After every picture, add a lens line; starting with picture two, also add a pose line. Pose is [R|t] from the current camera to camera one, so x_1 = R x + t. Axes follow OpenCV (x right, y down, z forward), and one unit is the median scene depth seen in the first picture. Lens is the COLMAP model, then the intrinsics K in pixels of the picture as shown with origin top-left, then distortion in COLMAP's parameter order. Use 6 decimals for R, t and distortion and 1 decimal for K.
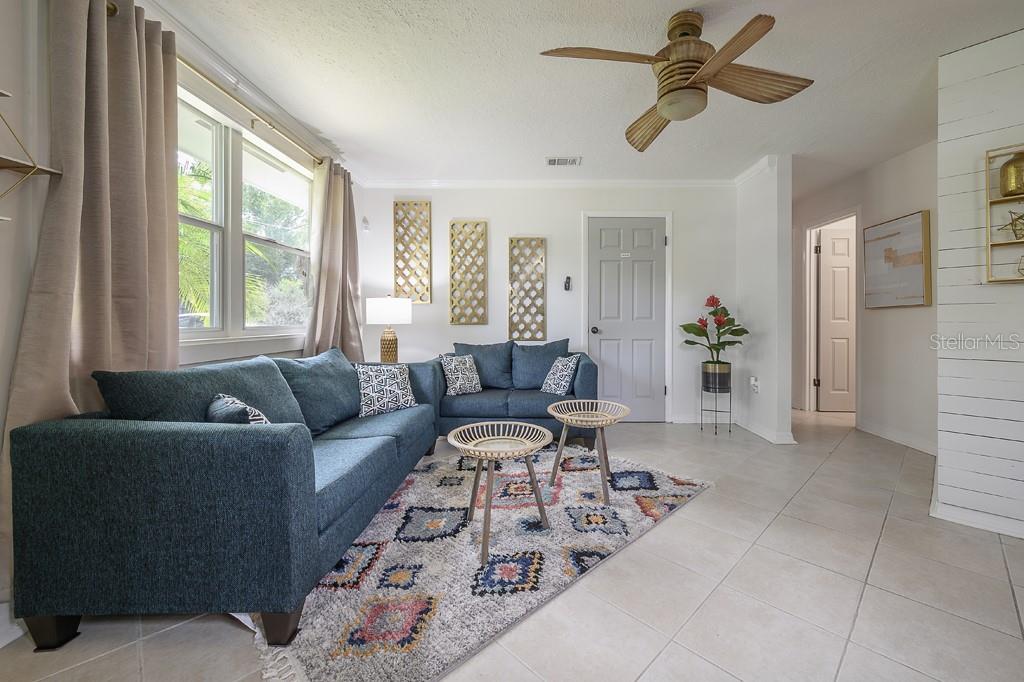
lens RADIAL K [[411.1, 0, 526.2], [0, 411.1, 322.3], [0, 0, 1]] dist [0.002150, 0.000434]
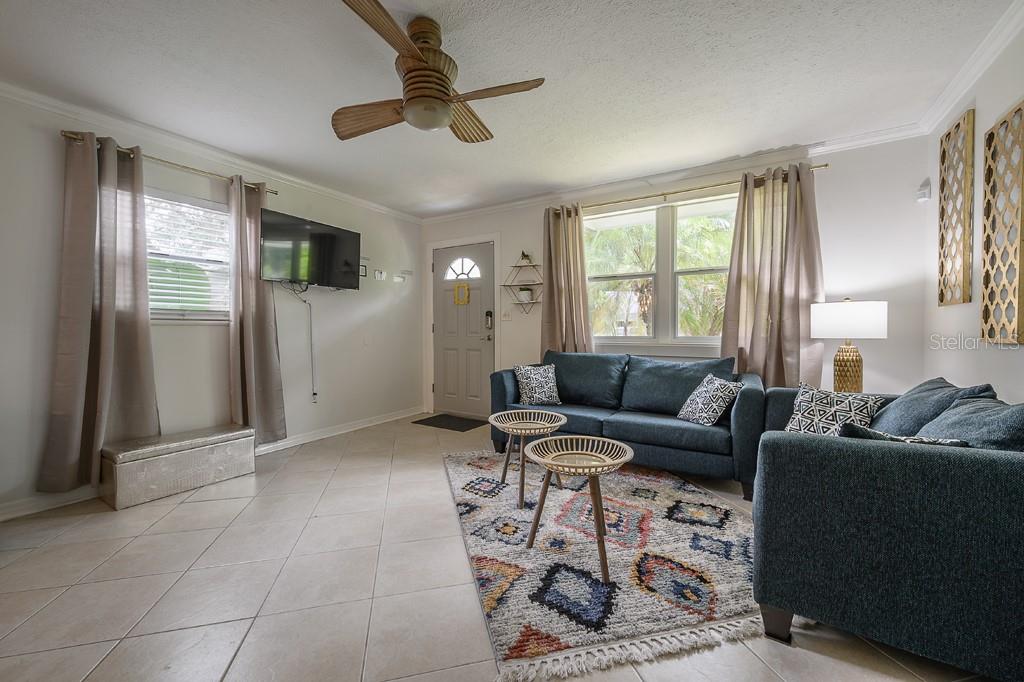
lens RADIAL K [[418.8, 0, 516.7], [0, 418.8, 334.4], [0, 0, 1]] dist [-0.000353, -0.000148]
pose [[-0.505002, 0.008203, -0.863079, 0.588160], [-0.008978, 0.999851, 0.014756, -0.008271], [0.863071, 0.015201, -0.504853, 0.864445]]
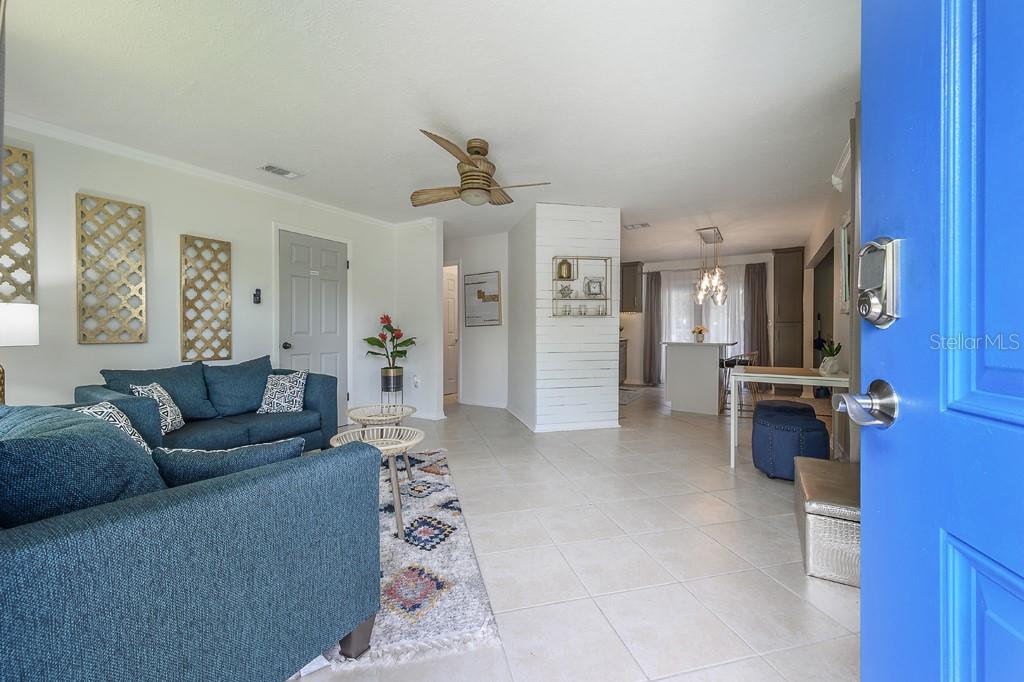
lens RADIAL K [[403.8, 0, 507.4], [0, 403.8, 334.3], [0, 0, 1]] dist [-0.000714, -0.000036]
pose [[0.520841, -0.008752, 0.853609, -0.437787], [0.012791, 0.999915, 0.002448, -0.004160], [-0.853558, 0.009643, 0.520908, 0.054922]]
